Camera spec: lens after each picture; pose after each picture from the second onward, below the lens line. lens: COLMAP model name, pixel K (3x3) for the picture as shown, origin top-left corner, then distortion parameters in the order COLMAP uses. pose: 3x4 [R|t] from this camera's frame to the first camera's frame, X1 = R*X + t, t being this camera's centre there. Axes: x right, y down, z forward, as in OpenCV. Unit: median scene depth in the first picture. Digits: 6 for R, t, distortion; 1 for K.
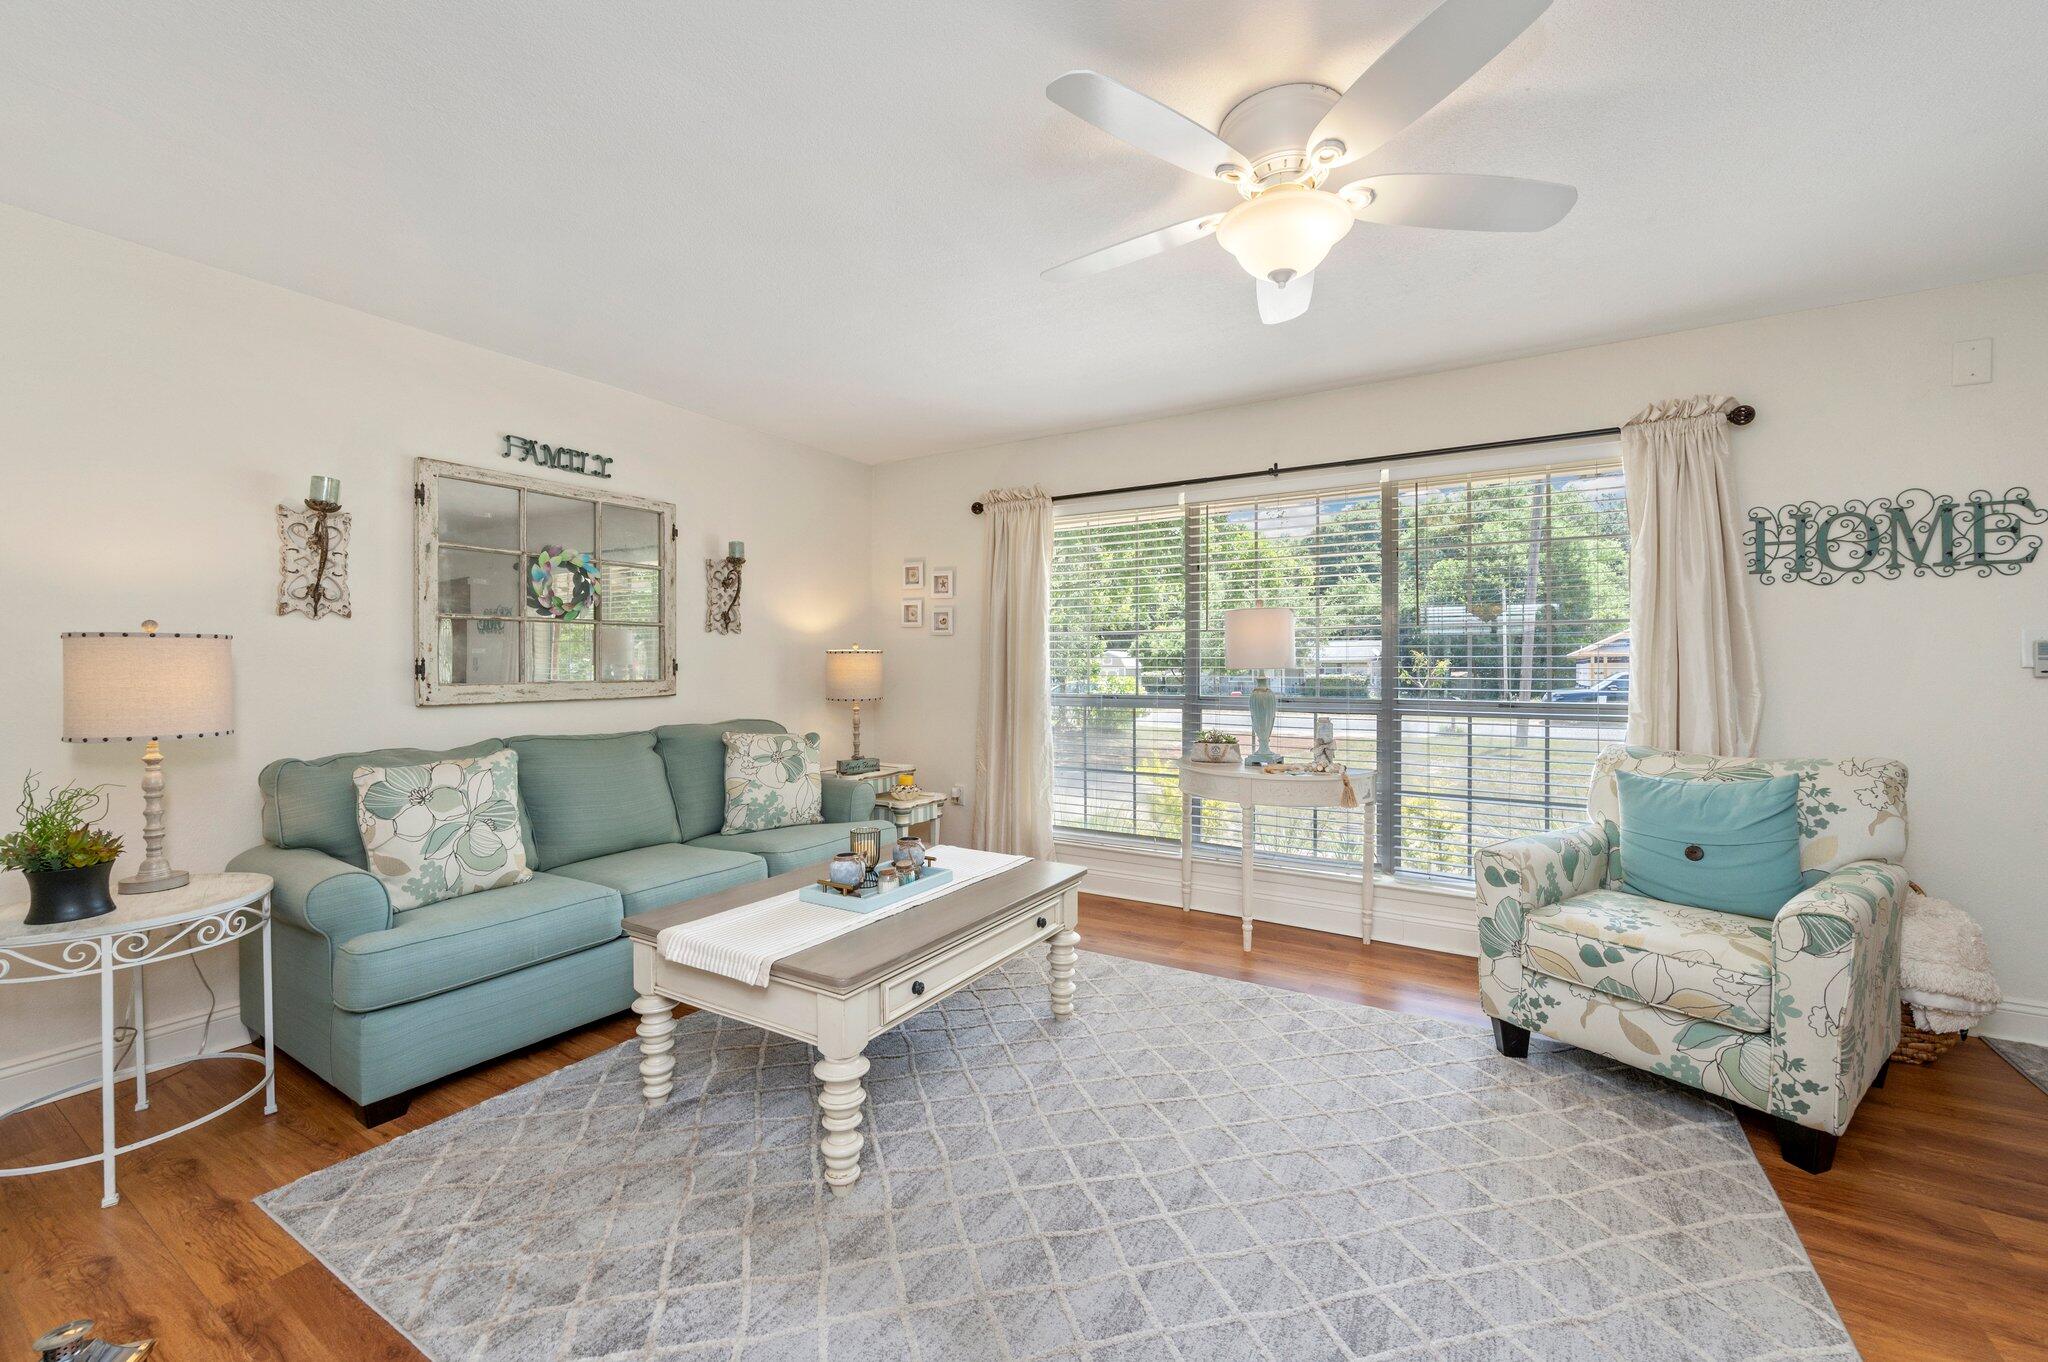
lens RADIAL K [[800.7, 0, 1008.4], [0, 800.7, 672.9], [0, 0, 1]] dist [-0.007056, 0.000859]
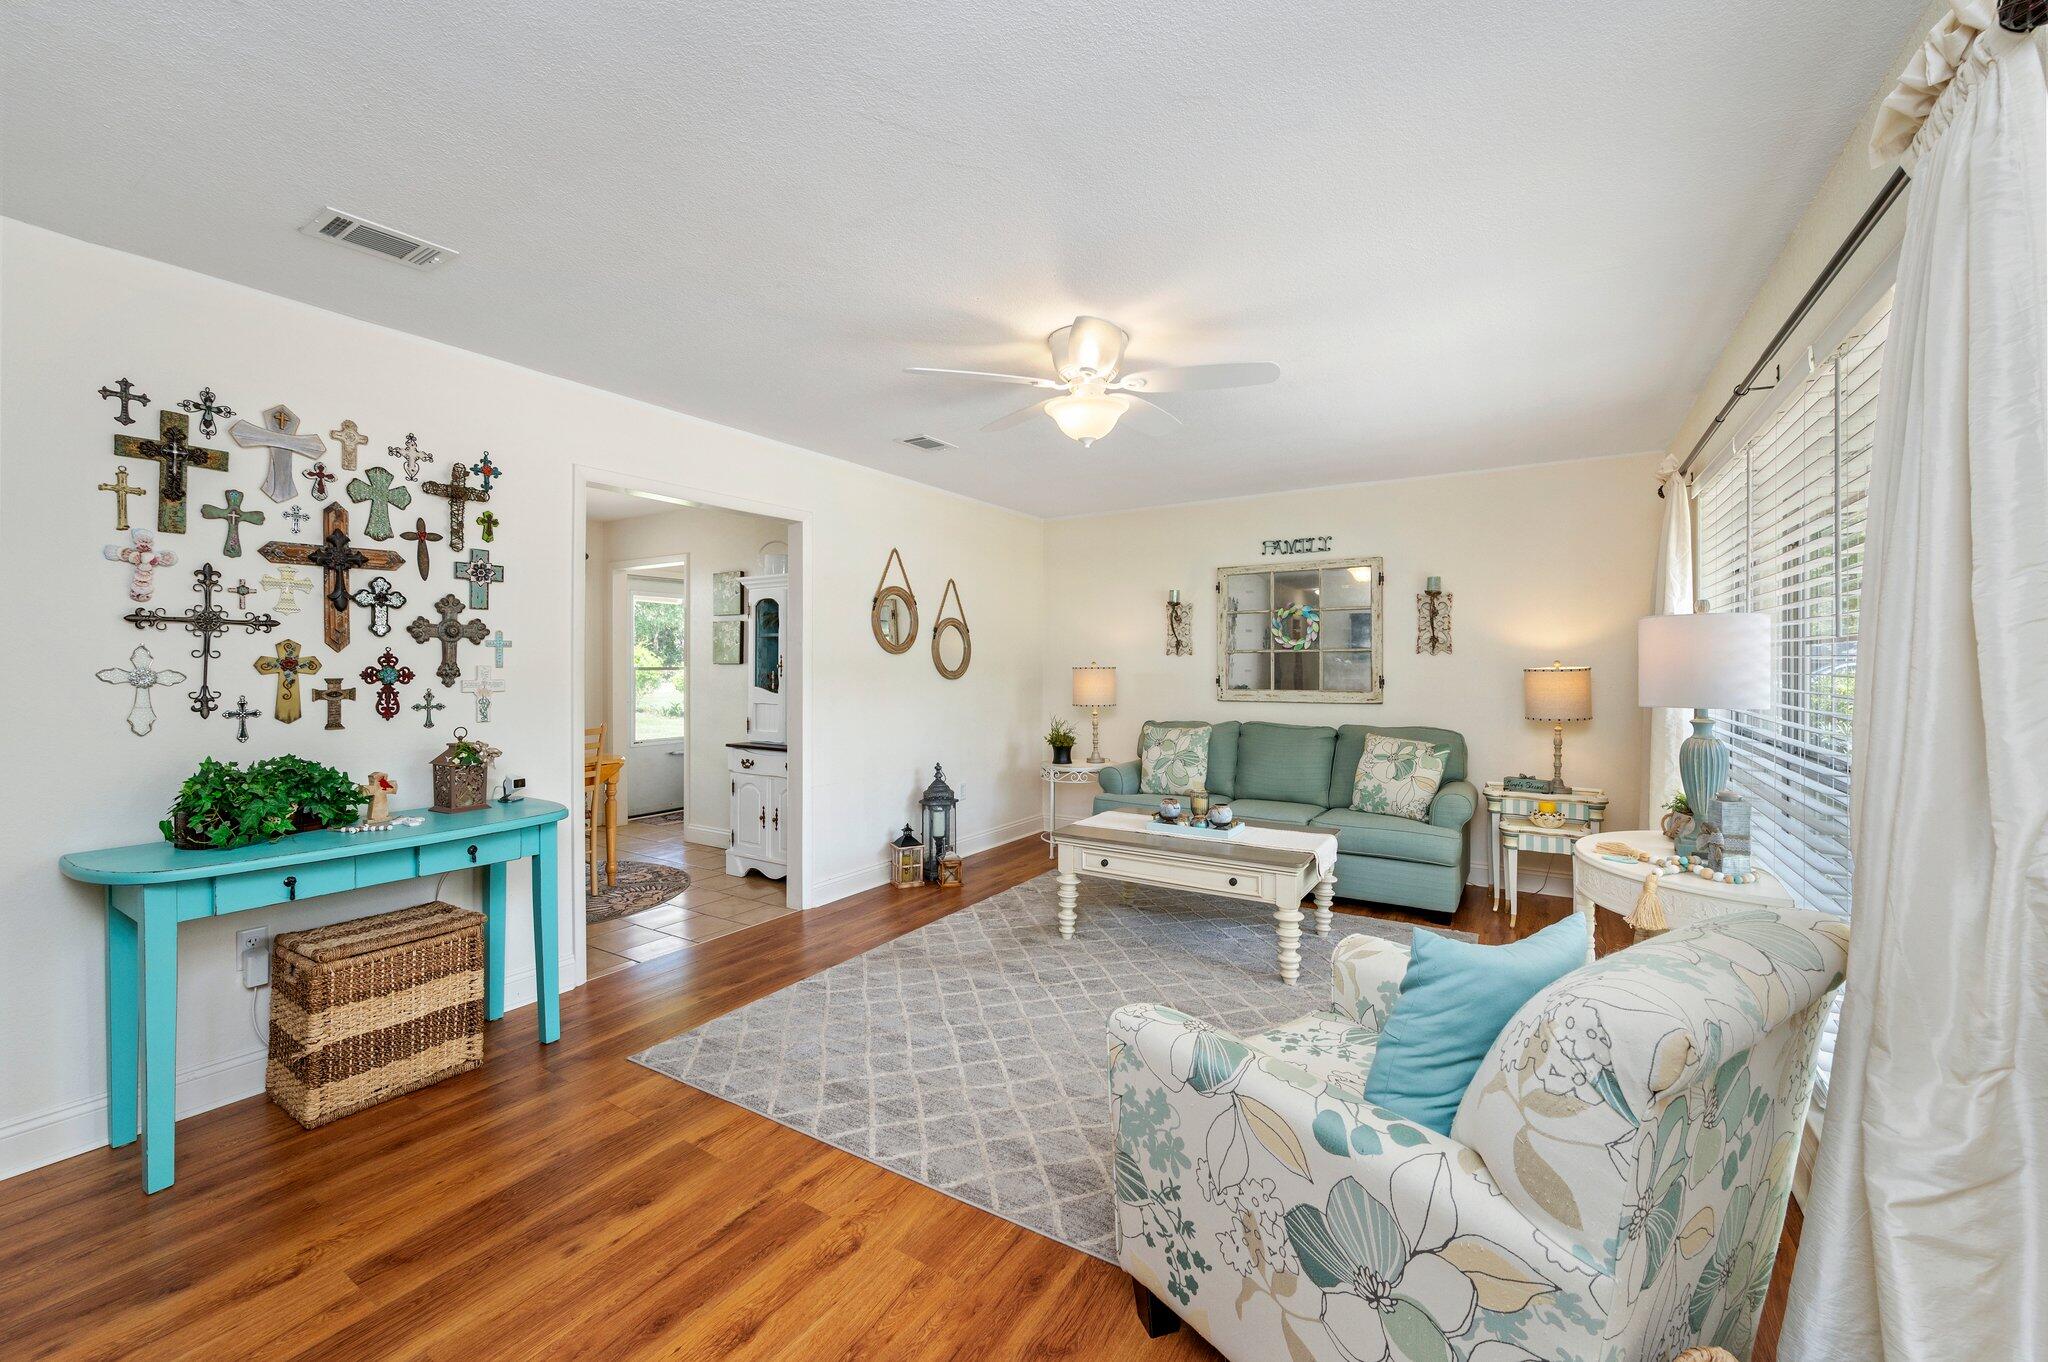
lens RADIAL K [[800.7, 0, 1016.4], [0, 800.7, 676.1], [0, 0, 1]] dist [-0.007056, 0.000859]
pose [[-0.005859, 0.014749, -0.999874, 1.109713], [-0.006881, 0.999867, 0.014789, -0.039614], [0.999959, 0.006967, -0.005757, 0.518571]]
